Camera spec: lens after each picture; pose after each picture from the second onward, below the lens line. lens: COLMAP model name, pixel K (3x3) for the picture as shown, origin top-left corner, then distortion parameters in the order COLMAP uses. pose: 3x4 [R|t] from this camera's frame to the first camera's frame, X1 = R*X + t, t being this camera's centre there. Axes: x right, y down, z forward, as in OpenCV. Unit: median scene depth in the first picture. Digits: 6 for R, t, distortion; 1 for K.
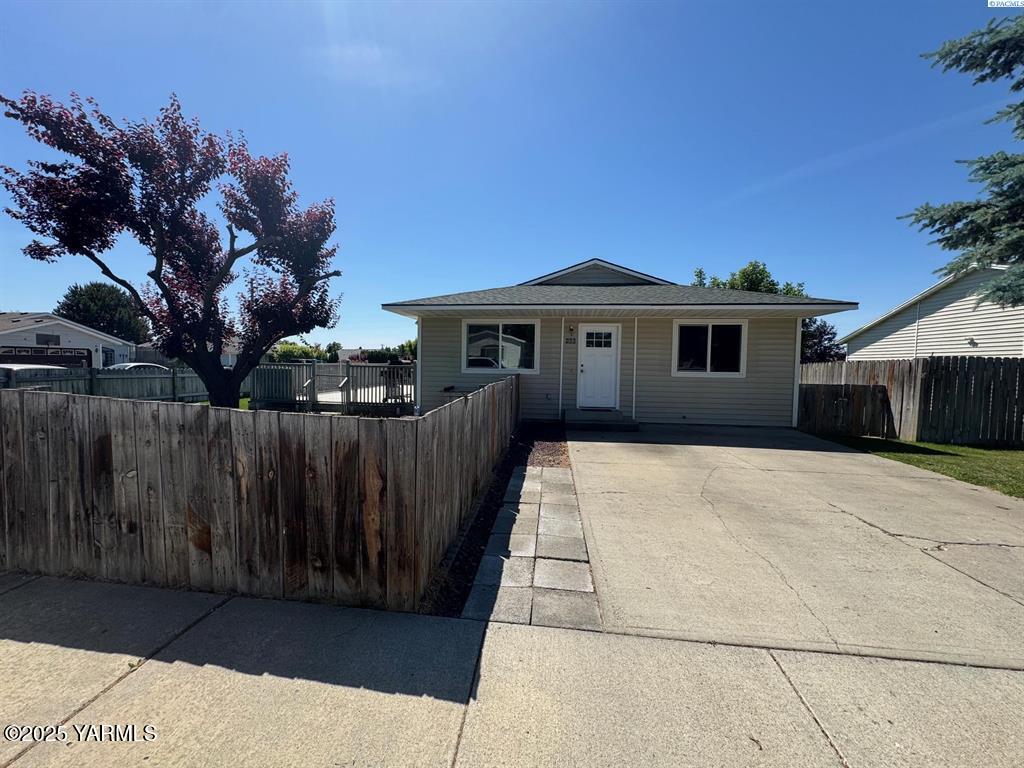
lens RADIAL K [[372.3, 0, 512.0], [0, 372.3, 384.0], [0, 0, 1]] dist [0.000362, -0.000018]
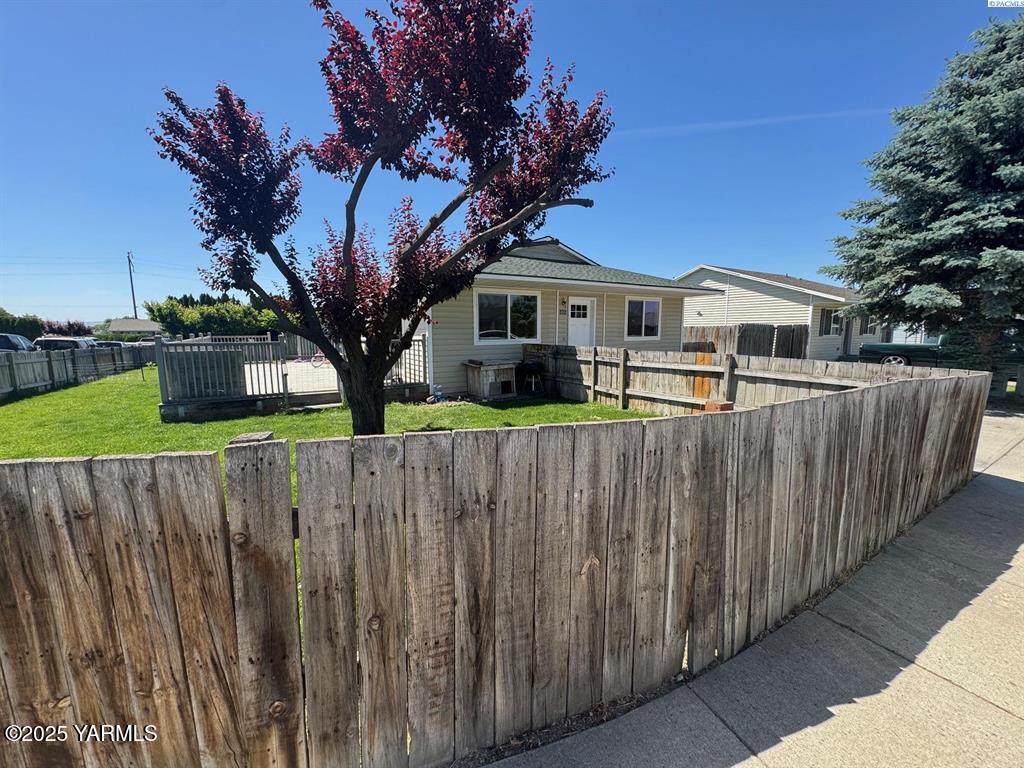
lens RADIAL K [[372.3, 0, 512.0], [0, 372.3, 384.0], [0, 0, 1]] dist [0.000362, -0.000018]
pose [[0.804386, -0.102213, 0.585249, -0.625324], [0.056999, 0.993822, 0.095228, -0.017601], [-0.591367, -0.043241, 0.805243, 0.190372]]
